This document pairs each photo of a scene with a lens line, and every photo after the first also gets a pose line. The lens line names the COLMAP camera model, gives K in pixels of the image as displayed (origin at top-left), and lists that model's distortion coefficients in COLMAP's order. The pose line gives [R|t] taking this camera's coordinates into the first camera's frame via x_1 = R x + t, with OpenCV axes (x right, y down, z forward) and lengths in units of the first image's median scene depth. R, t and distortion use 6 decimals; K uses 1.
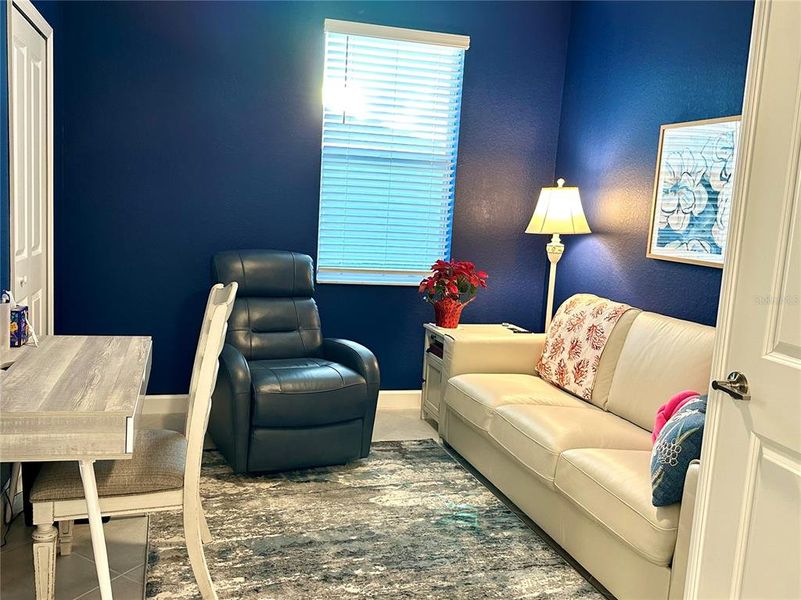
lens RADIAL K [[684.4, 0, 364.9], [0, 684.4, 295.4], [0, 0, 1]] dist [0.182957, -0.299139]
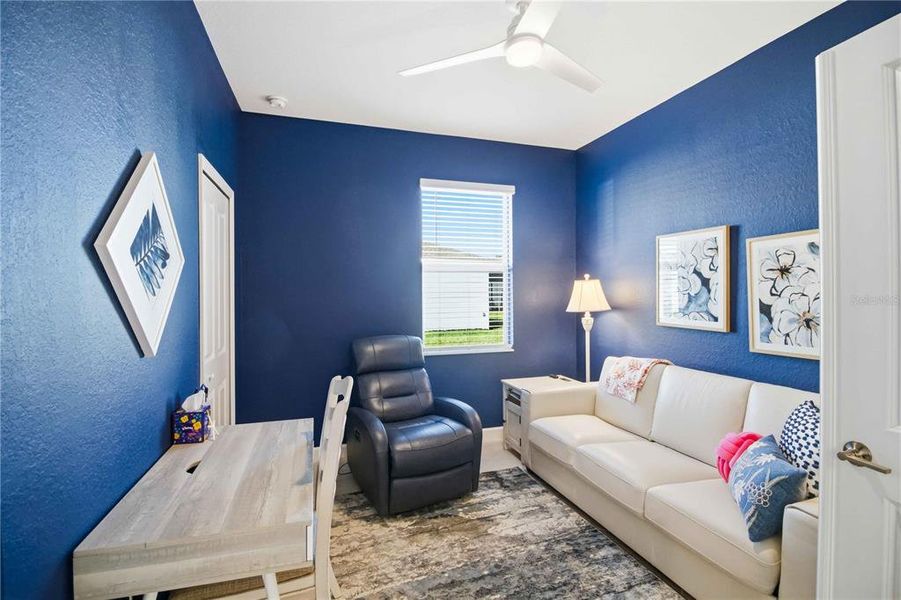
lens RADIAL K [[419.7, 0, 452.4], [0, 419.7, 296.4], [0, 0, 1]] dist [-0.001205, -0.001203]
pose [[0.996107, -0.058770, 0.065710, -0.076512], [0.066369, 0.990531, -0.120181, -0.040023], [-0.058025, 0.124074, 0.990575, 0.170706]]
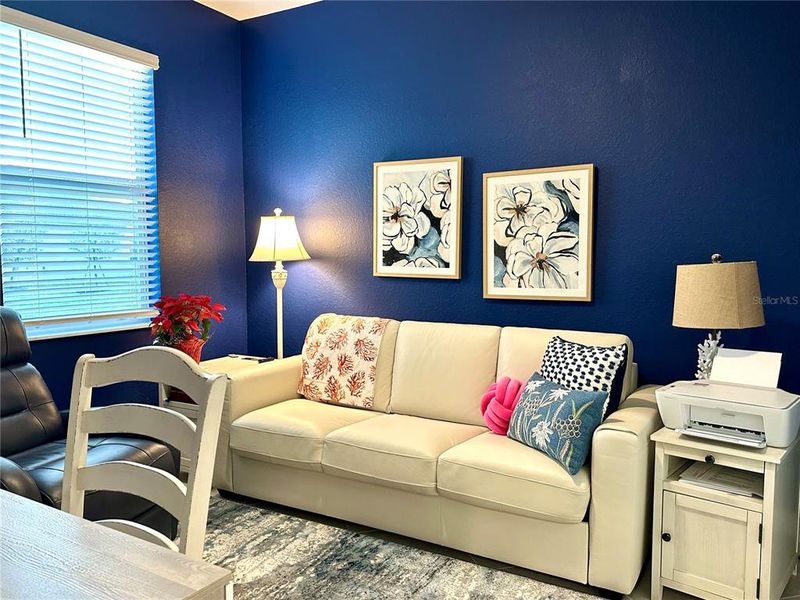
lens RADIAL K [[612.5, 0, 397.1], [0, 612.5, 302.0], [0, 0, 1]] dist [0.148160, -0.280269]
pose [[0.705759, -0.104205, 0.700747, -0.311073], [0.124822, 0.991940, 0.021792, -0.030890], [-0.697369, 0.072089, 0.713077, 0.268020]]
